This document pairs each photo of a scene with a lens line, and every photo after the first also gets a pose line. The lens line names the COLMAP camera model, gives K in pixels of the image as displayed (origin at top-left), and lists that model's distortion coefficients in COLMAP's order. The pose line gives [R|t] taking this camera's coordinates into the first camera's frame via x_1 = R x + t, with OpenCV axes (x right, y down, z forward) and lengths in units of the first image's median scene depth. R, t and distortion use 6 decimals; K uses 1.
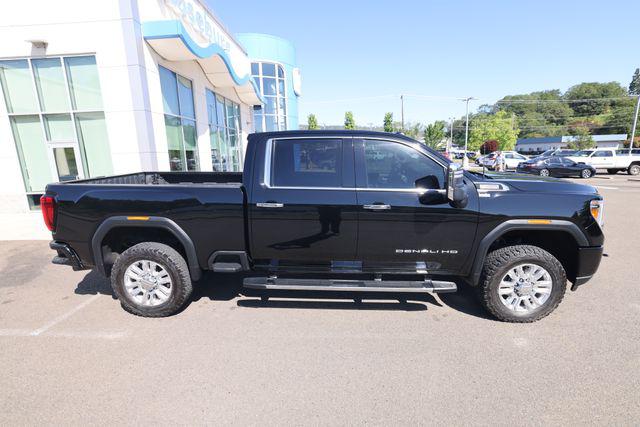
lens RADIAL K [[296.3, 0, 317.1], [0, 296.3, 209.1], [0, 0, 1]] dist [-0.021784, 0.009878]
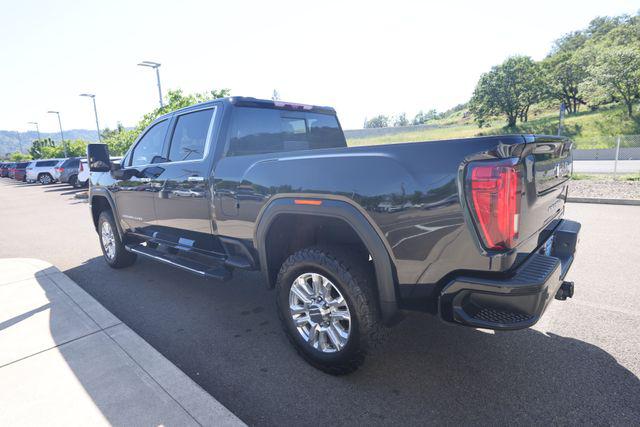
lens RADIAL K [[348.2, 0, 318.2], [0, 348.2, 213.6], [0, 0, 1]] dist [-0.012360, 0.018046]
pose [[-0.773473, -0.061626, 0.630827, -0.367248], [0.176703, 0.934837, 0.307986, -0.111789], [-0.608700, 0.349688, -0.712181, 0.767187]]
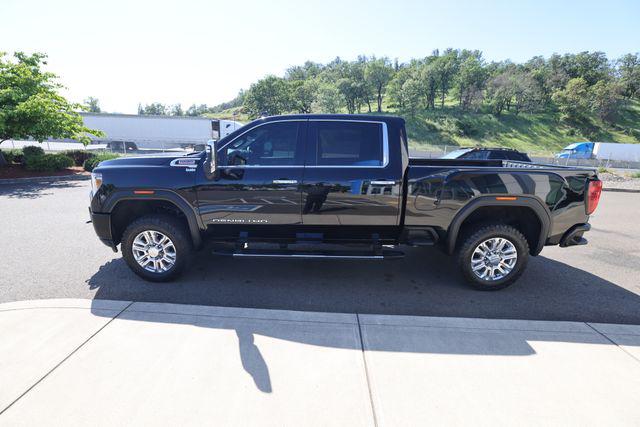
lens RADIAL K [[269.1, 0, 318.4], [0, 269.1, 214.6], [0, 0, 1]] dist [-0.031153, 0.009535]
pose [[-0.999629, -0.006546, -0.026431, 0.053122], [-0.017855, 0.890428, 0.454774, -0.175128], [0.020558, 0.455077, -0.890215, 0.895931]]
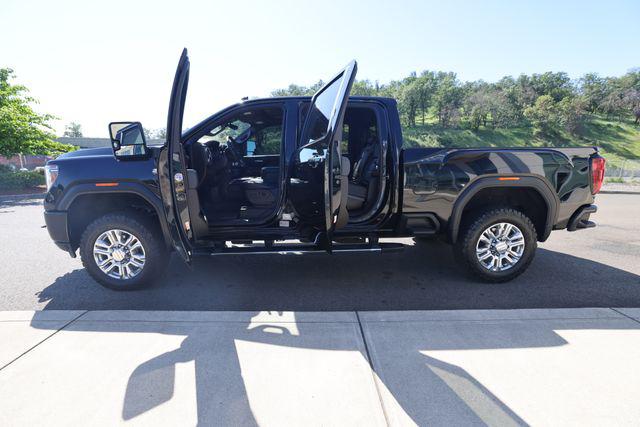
lens RADIAL K [[269.1, 0, 318.7], [0, 269.1, 214.5], [0, 0, 1]] dist [-0.031153, 0.009535]
pose [[-0.997121, 0.026745, -0.070949, 0.053005], [-0.003038, 0.920879, 0.389838, -0.125680], [0.075762, 0.388931, -0.918146, 0.877483]]
